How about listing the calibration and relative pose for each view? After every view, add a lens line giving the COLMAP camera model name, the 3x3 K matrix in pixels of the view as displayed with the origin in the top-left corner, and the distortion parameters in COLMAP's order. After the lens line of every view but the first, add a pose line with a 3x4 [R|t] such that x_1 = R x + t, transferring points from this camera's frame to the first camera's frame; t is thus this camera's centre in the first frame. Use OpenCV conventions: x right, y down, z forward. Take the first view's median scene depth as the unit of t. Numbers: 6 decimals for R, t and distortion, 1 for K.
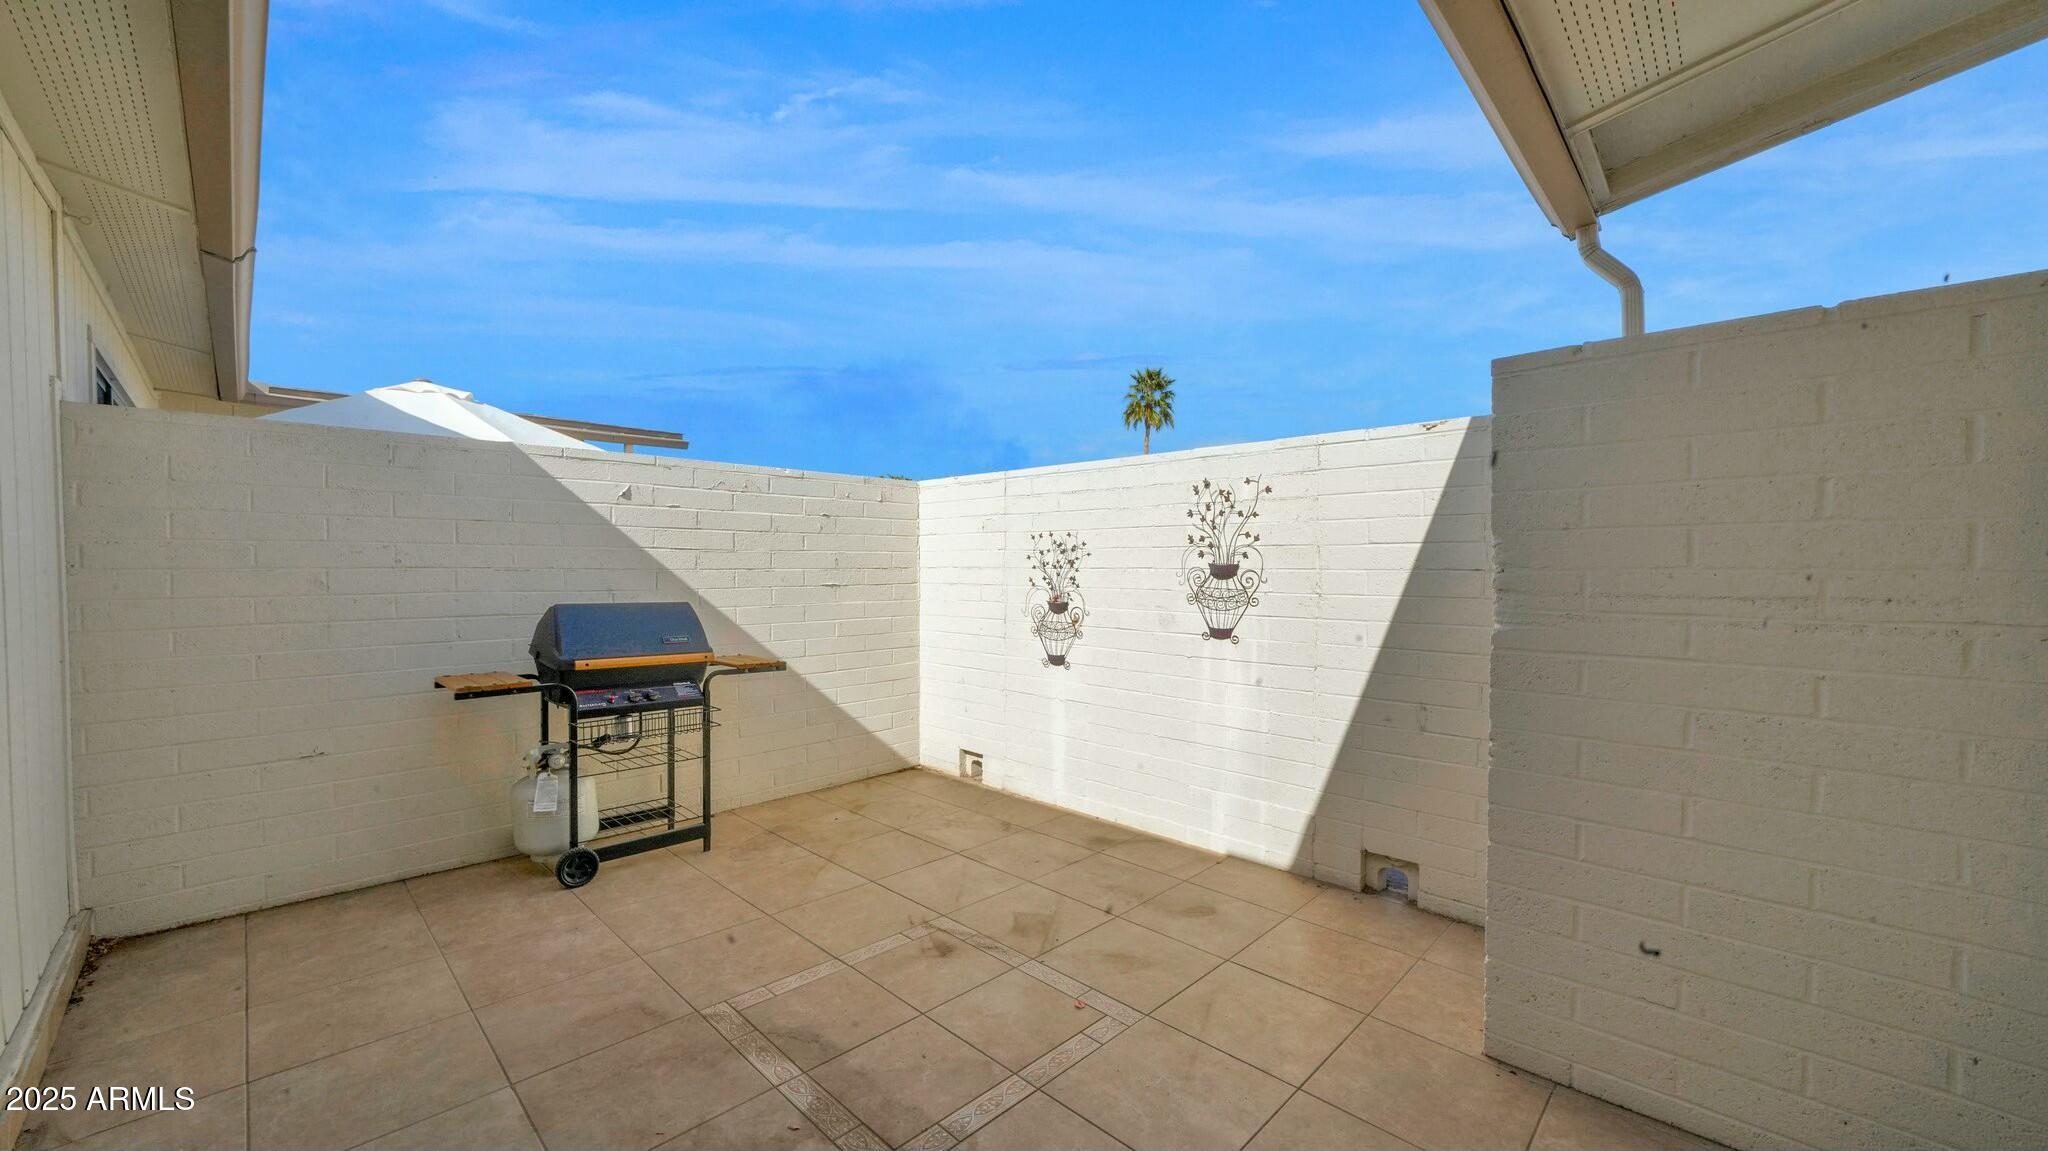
lens RADIAL K [[772.4, 0, 1019.6], [0, 772.4, 584.9], [0, 0, 1]] dist [-0.002336, -0.000032]
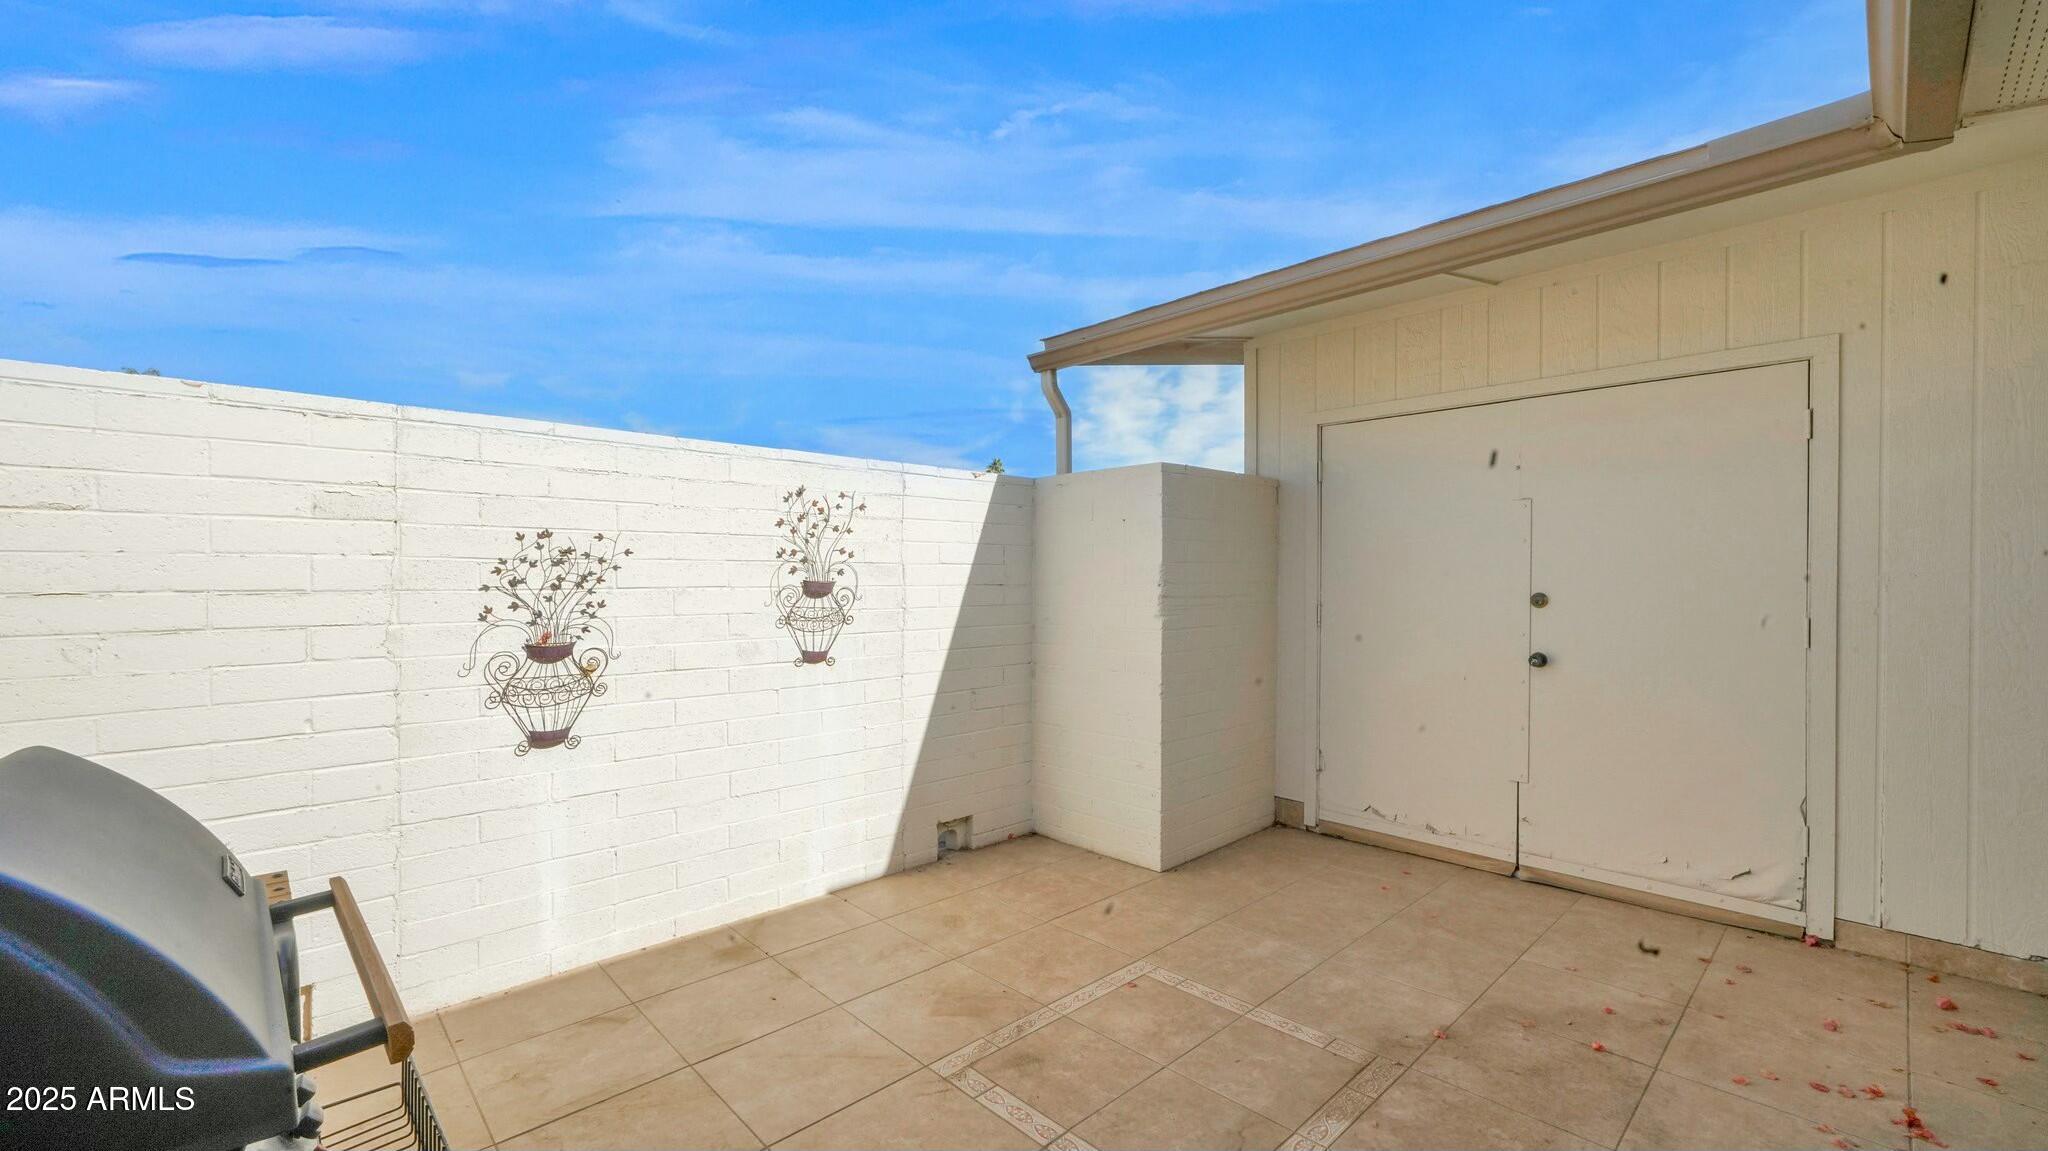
lens RADIAL K [[843.2, 0, 1015.8], [0, 843.2, 588.4], [0, 0, 1]] dist [-0.002387, -0.000066]
pose [[0.034672, -0.013902, 0.999302, -0.732304], [0.026331, 0.999569, 0.012992, -0.025397], [-0.999052, 0.025862, 0.035023, 0.726207]]
